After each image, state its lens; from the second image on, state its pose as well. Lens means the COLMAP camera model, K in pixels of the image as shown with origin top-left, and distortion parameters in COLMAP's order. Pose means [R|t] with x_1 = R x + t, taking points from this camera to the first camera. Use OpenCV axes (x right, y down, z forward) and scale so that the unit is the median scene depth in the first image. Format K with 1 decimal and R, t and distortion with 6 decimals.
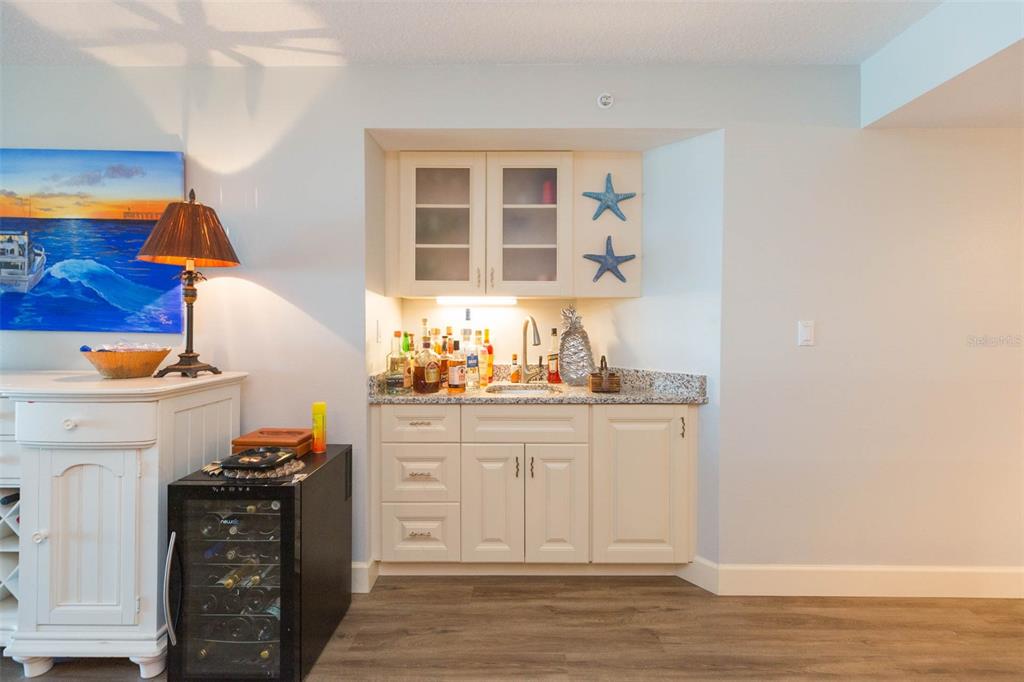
lens RADIAL K [[464.3, 0, 523.2], [0, 464.3, 318.1], [0, 0, 1]] dist [0.006182, -0.001116]
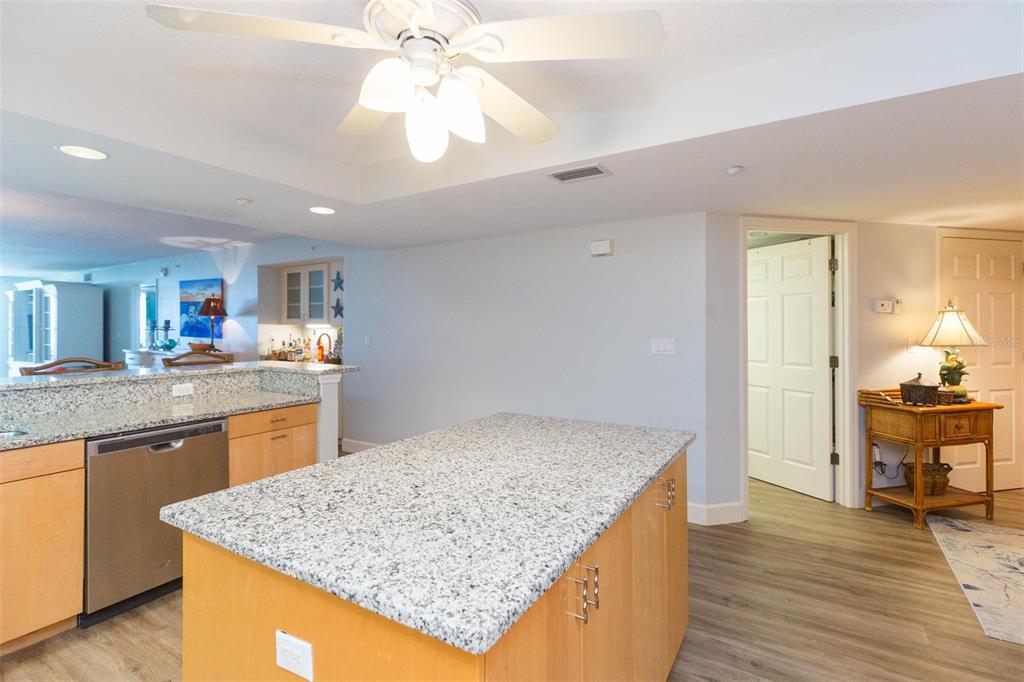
lens RADIAL K [[482.6, 0, 511.8], [0, 482.6, 314.5], [0, 0, 1]] dist [-0.004200, -0.000350]
pose [[0.850305, -0.015640, -0.526058, 2.476260], [-0.000624, 0.999528, -0.030725, -0.028040], [0.526290, 0.026453, 0.849894, -0.644162]]
